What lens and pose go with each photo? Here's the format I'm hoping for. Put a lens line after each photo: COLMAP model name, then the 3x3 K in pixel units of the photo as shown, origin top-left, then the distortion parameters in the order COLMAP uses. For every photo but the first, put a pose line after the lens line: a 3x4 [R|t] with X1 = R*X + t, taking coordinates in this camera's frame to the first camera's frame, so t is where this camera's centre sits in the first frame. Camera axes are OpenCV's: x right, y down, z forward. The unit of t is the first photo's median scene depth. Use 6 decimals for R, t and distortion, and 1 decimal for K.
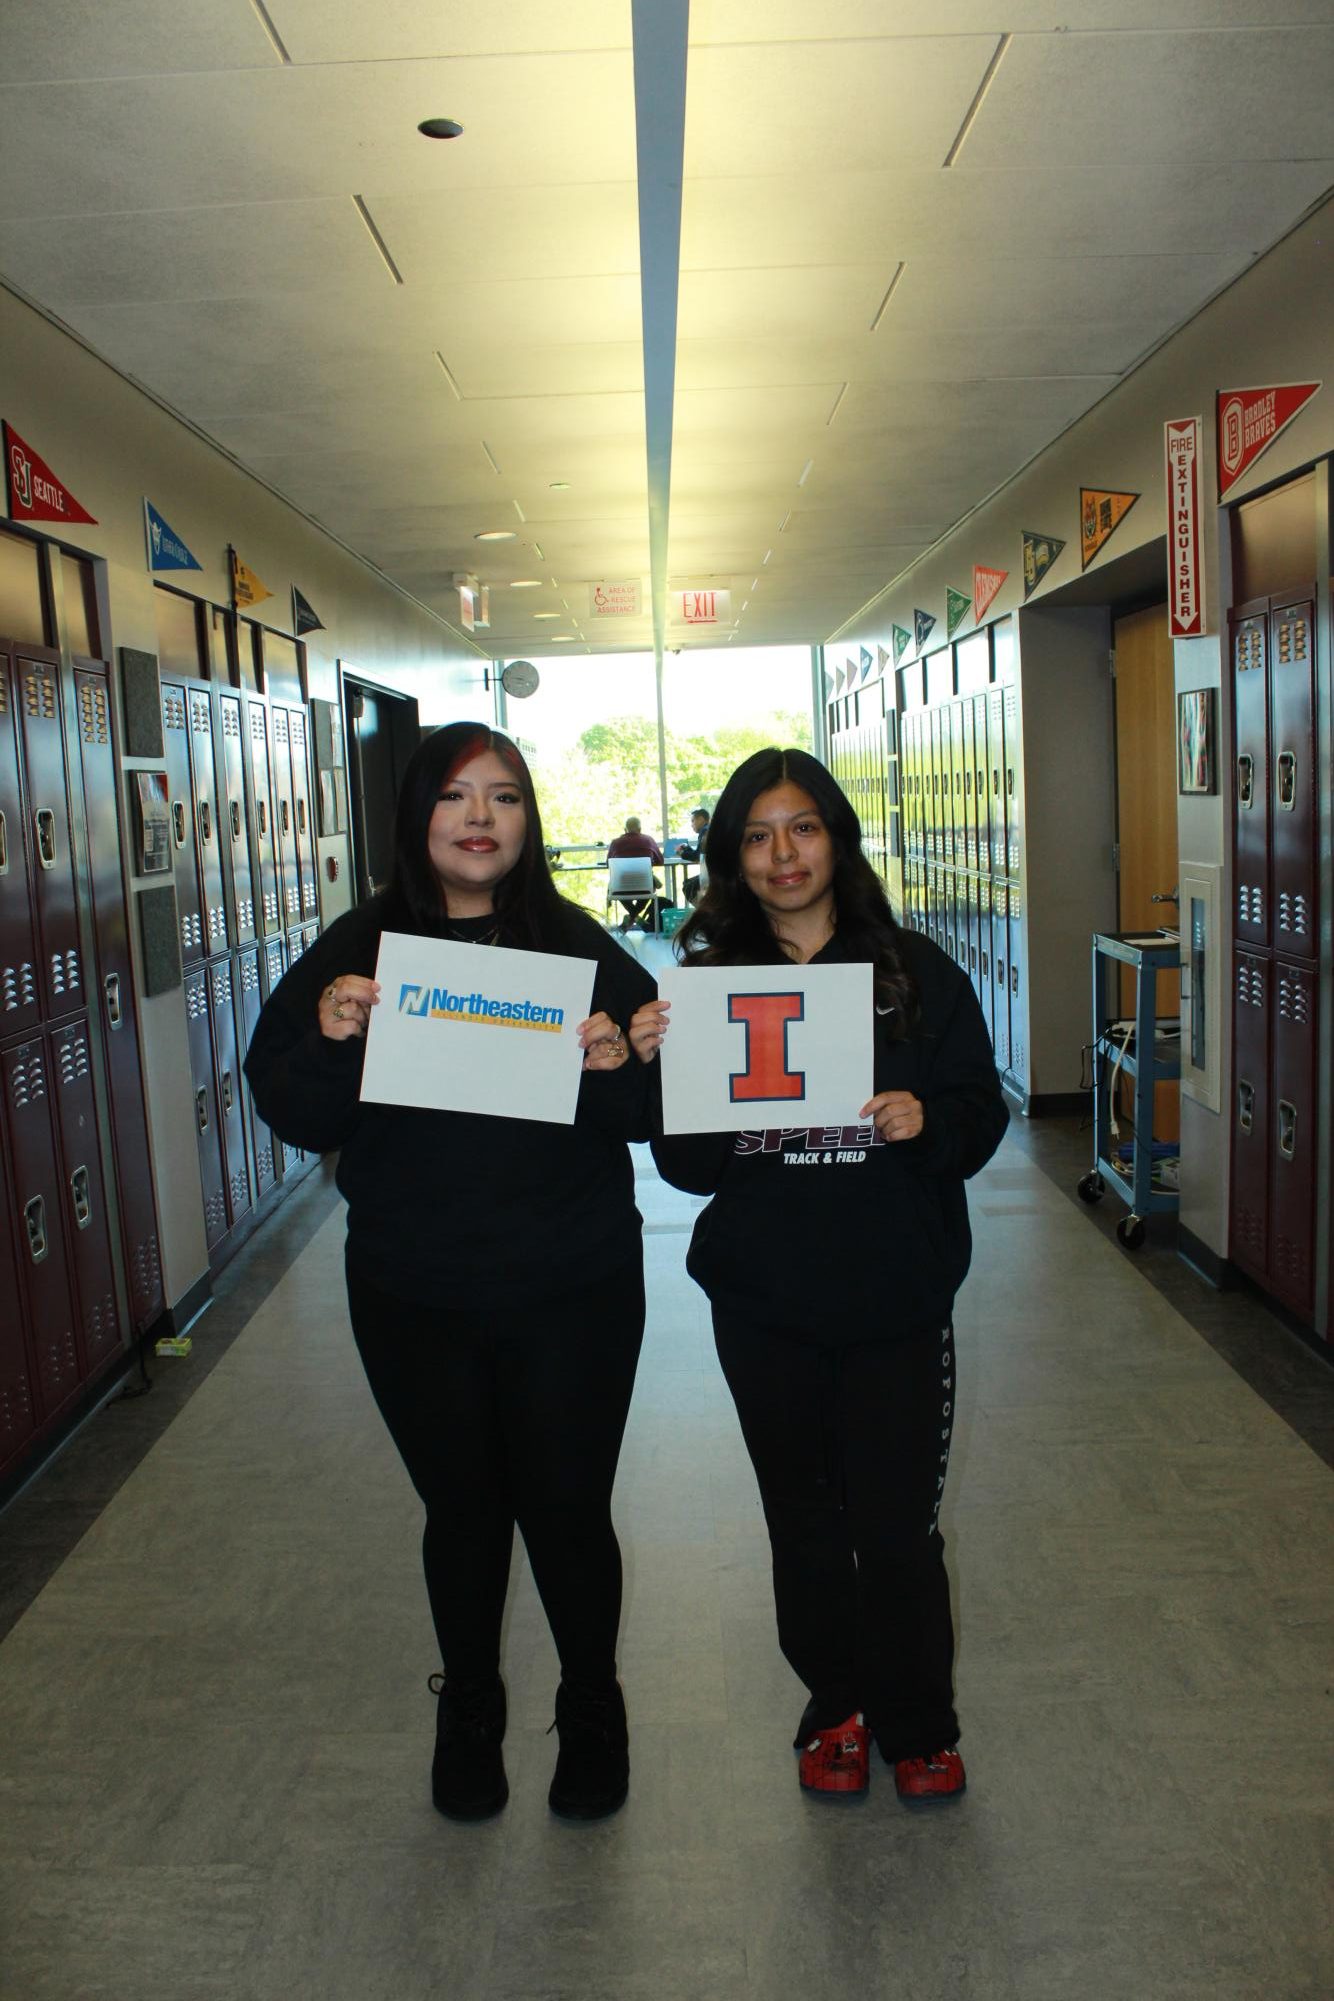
lens RADIAL K [[1691.6, 0, 663.9], [0, 1691.6, 1003.3], [0, 0, 1]] dist [-0.158954, 0.151556]
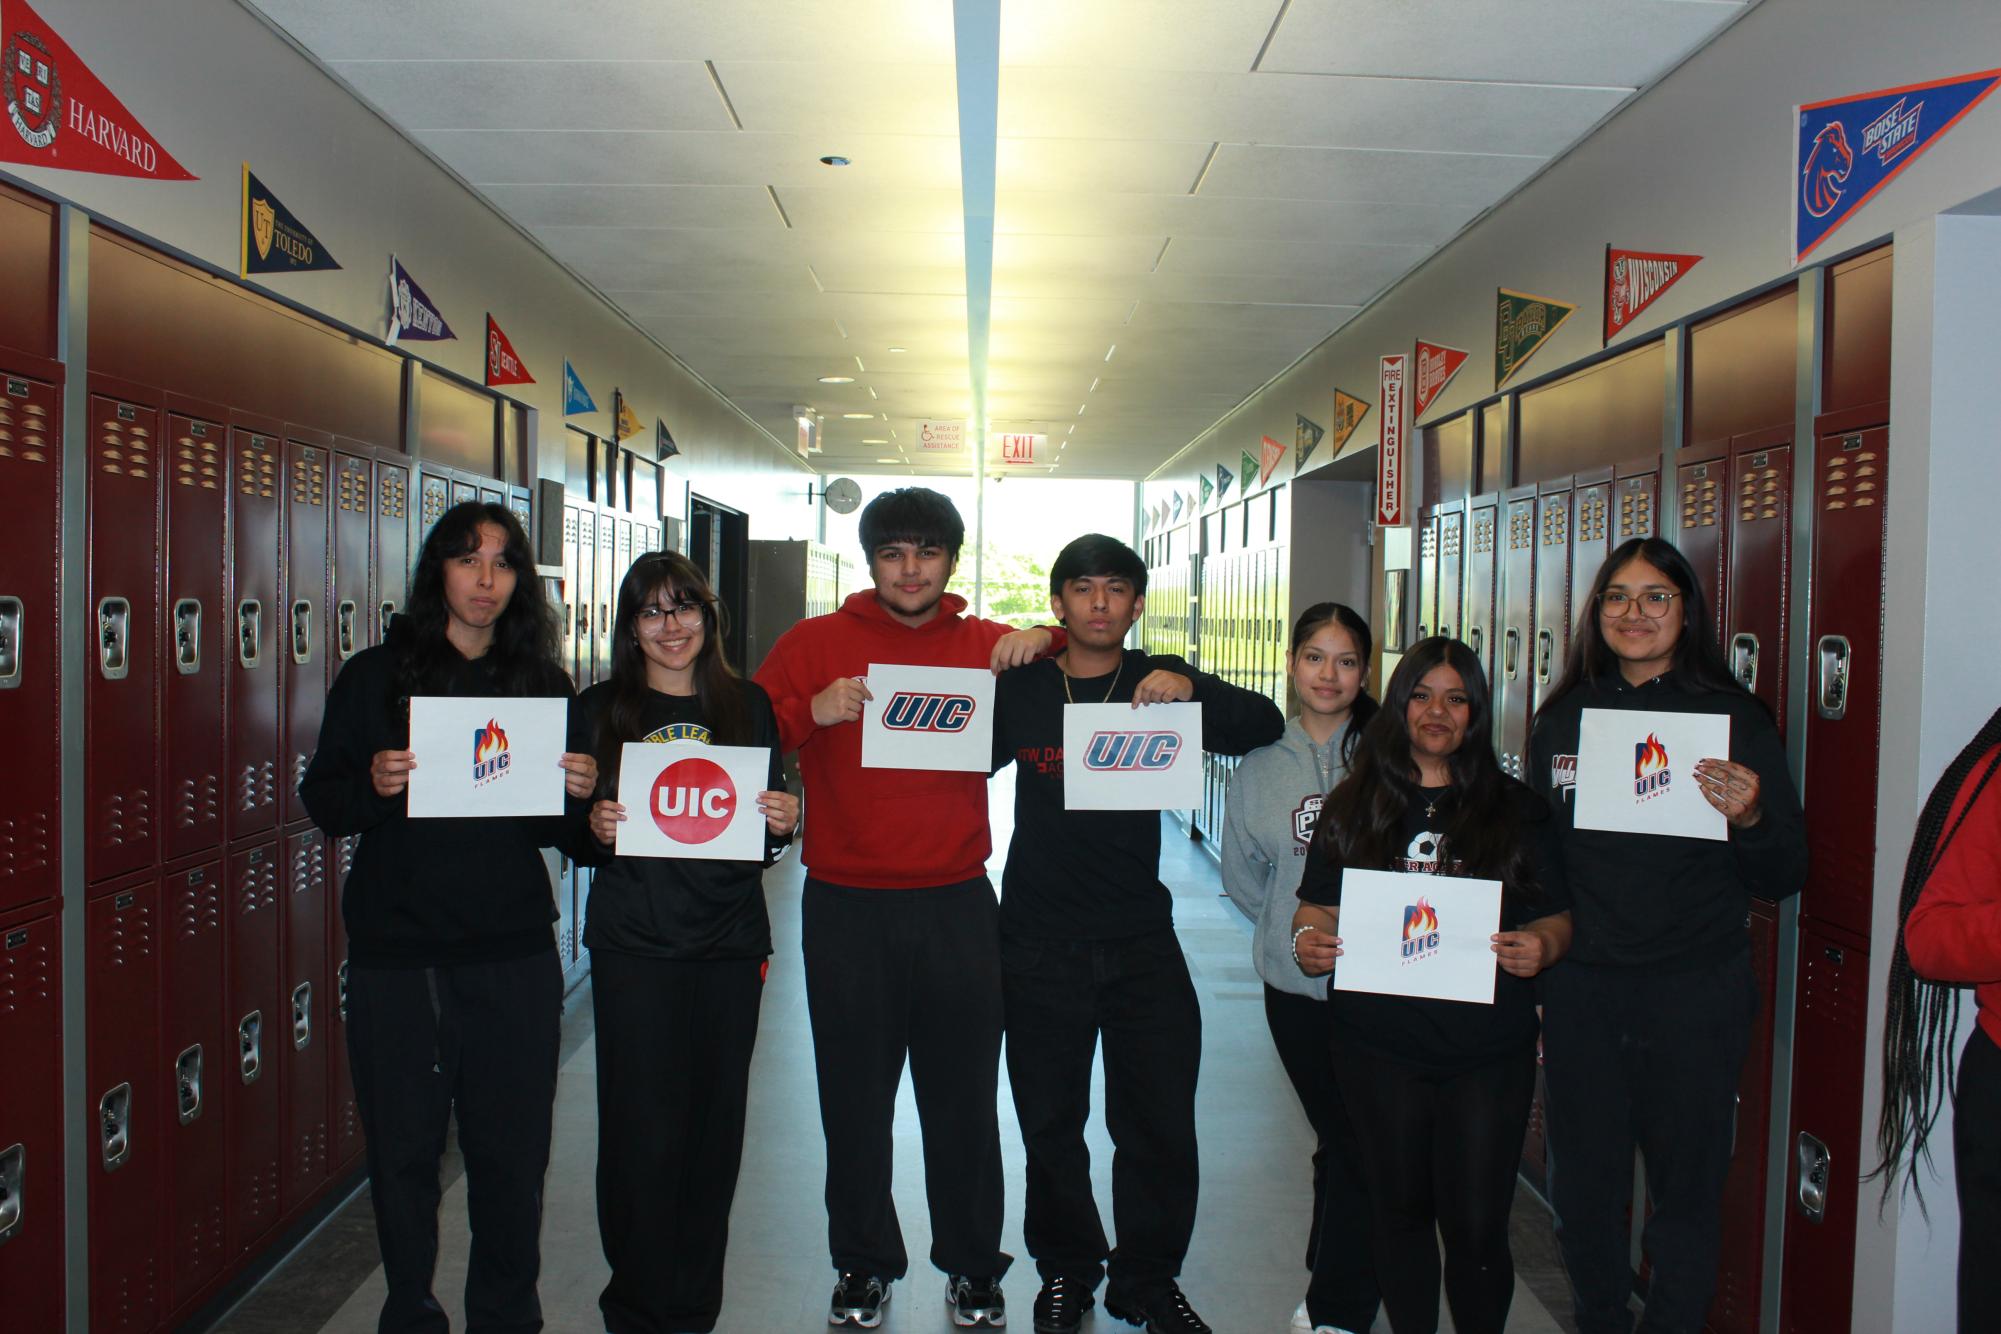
lens RADIAL K [[1889.0, 0, 986.7], [0, 1889.0, 657.8], [0, 0, 1]] dist [-0.146107, 0.166032]
pose [[0.997716, 0.067492, 0.002679, 0.012277], [-0.066892, 0.992788, -0.099490, 0.032257], [-0.009374, 0.099084, 0.995035, -0.331142]]
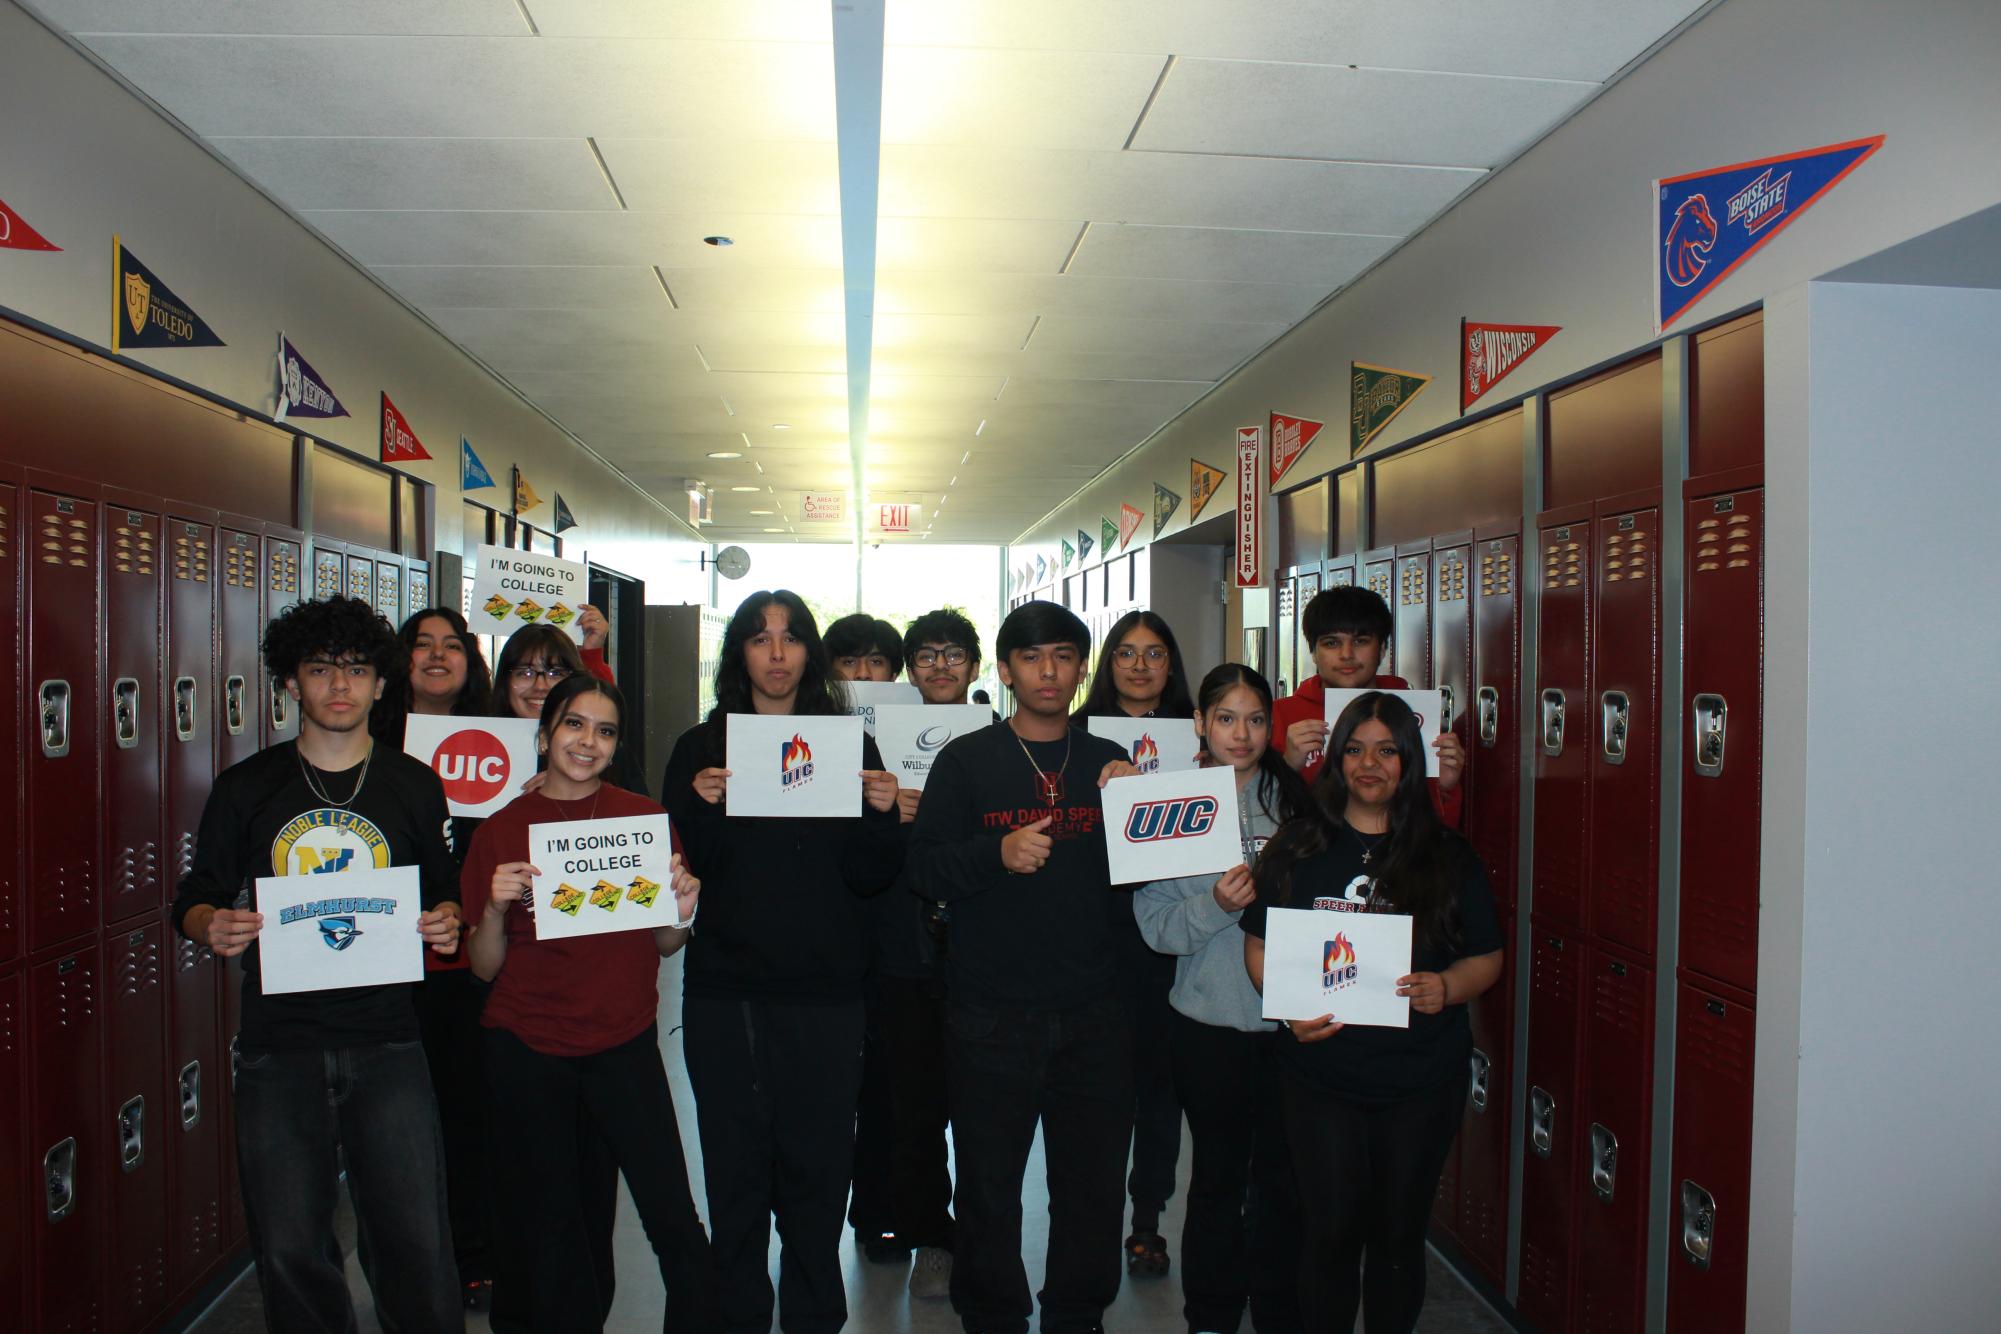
lens RADIAL K [[1691.6, 0, 991.2], [0, 1691.6, 672.6], [0, 0, 1]] dist [-0.158954, 0.151556]
pose [[0.995762, 0.052687, 0.075373, 0.009436], [-0.043234, 0.991592, -0.121966, 0.017552], [-0.081166, 0.118190, 0.989668, -0.263433]]
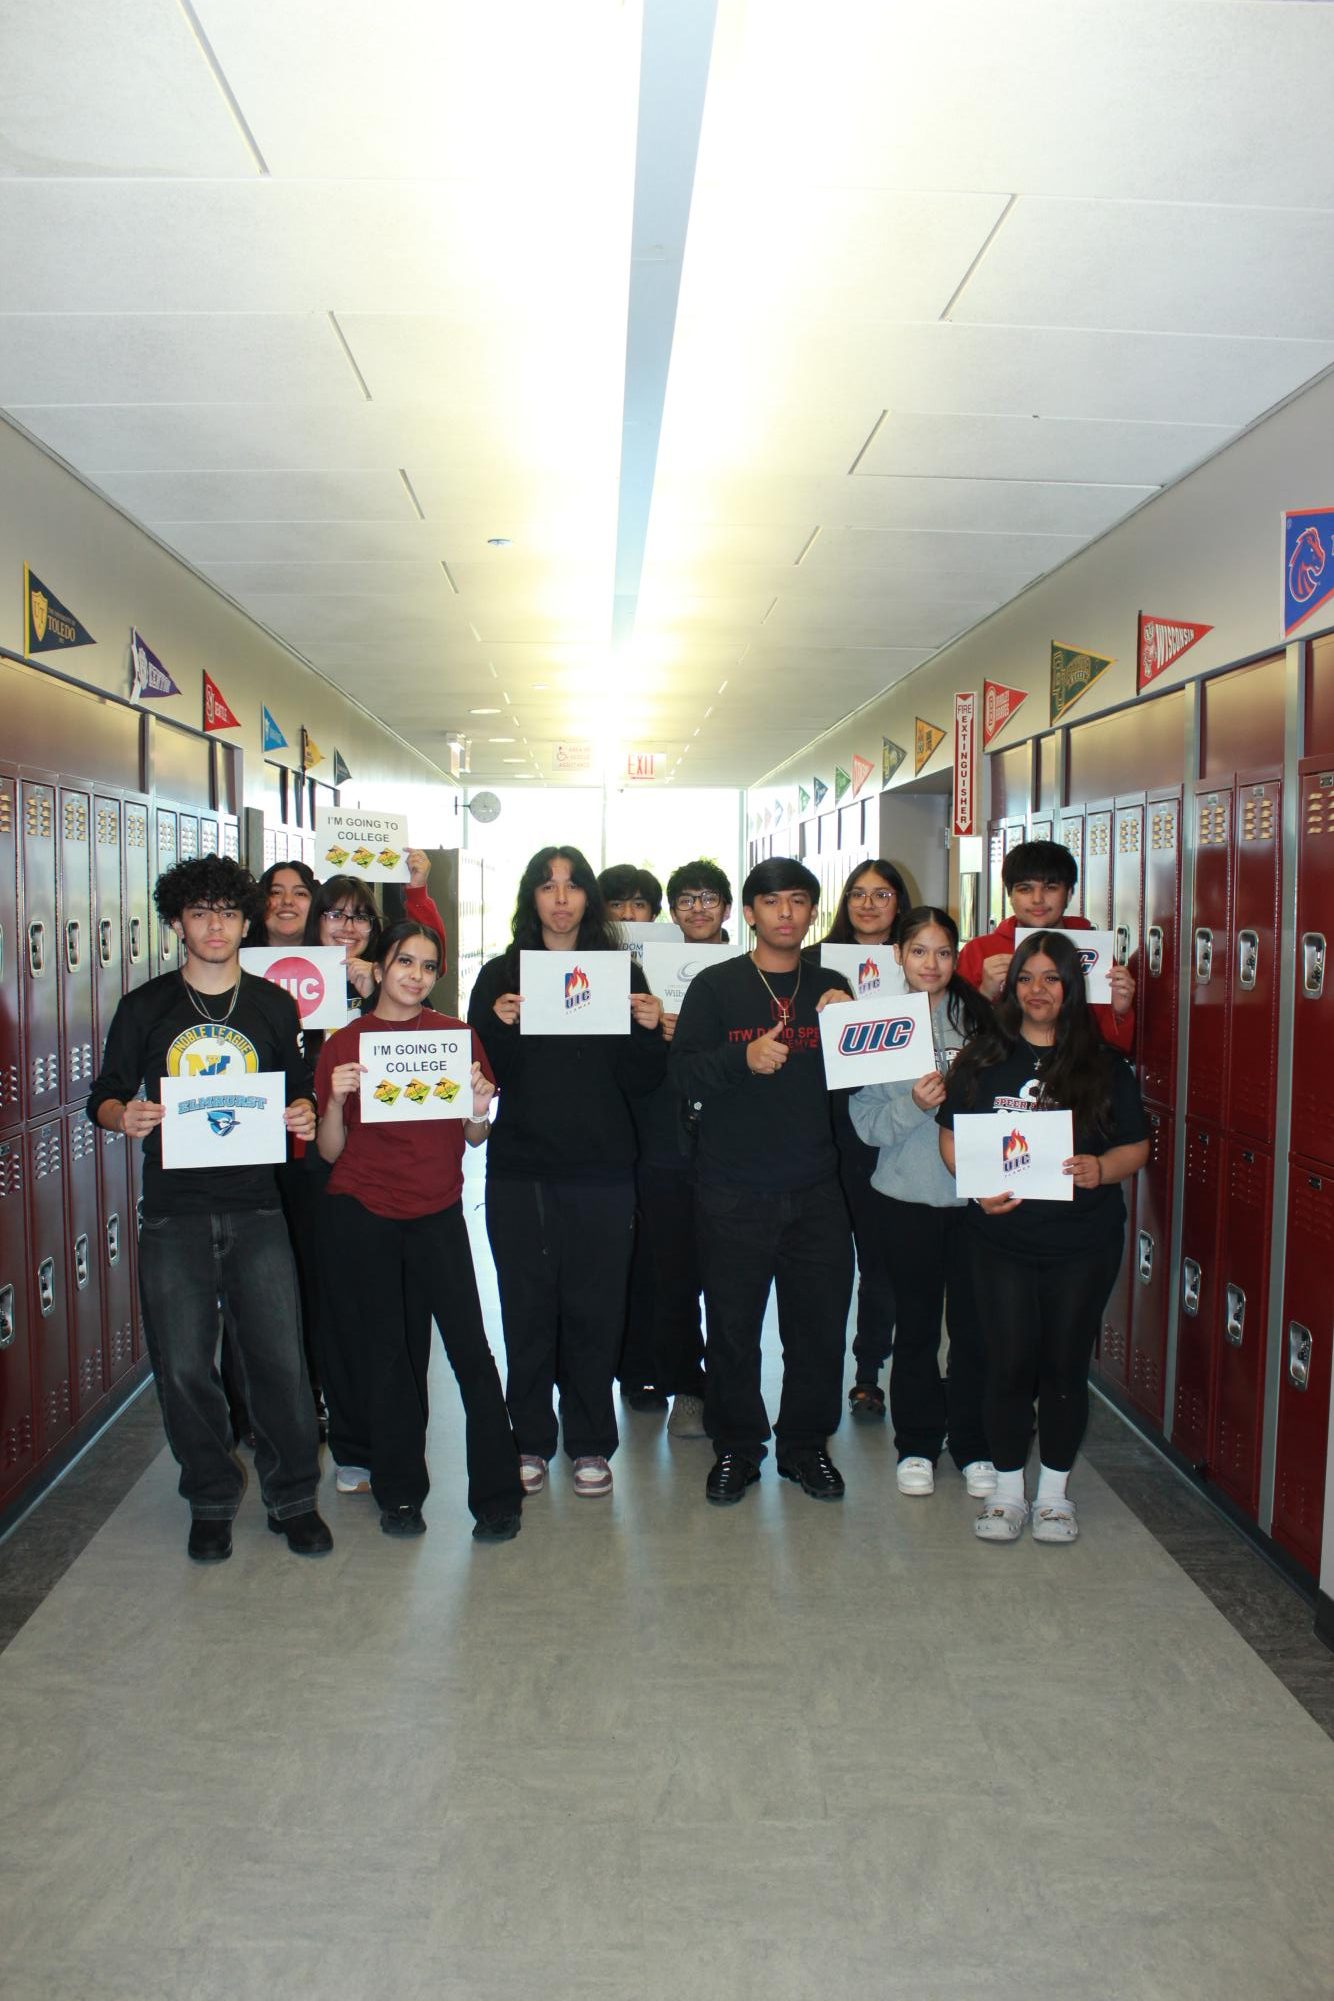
lens RADIAL K [[1691.6, 0, 663.9], [0, 1691.6, 1003.3], [0, 0, 1]] dist [-0.158954, 0.151556]
pose [[0.997977, 0.049357, 0.040080, -0.005666], [-0.046662, 0.996754, -0.065604, 0.033454], [-0.043188, 0.063601, 0.997040, -0.405148]]
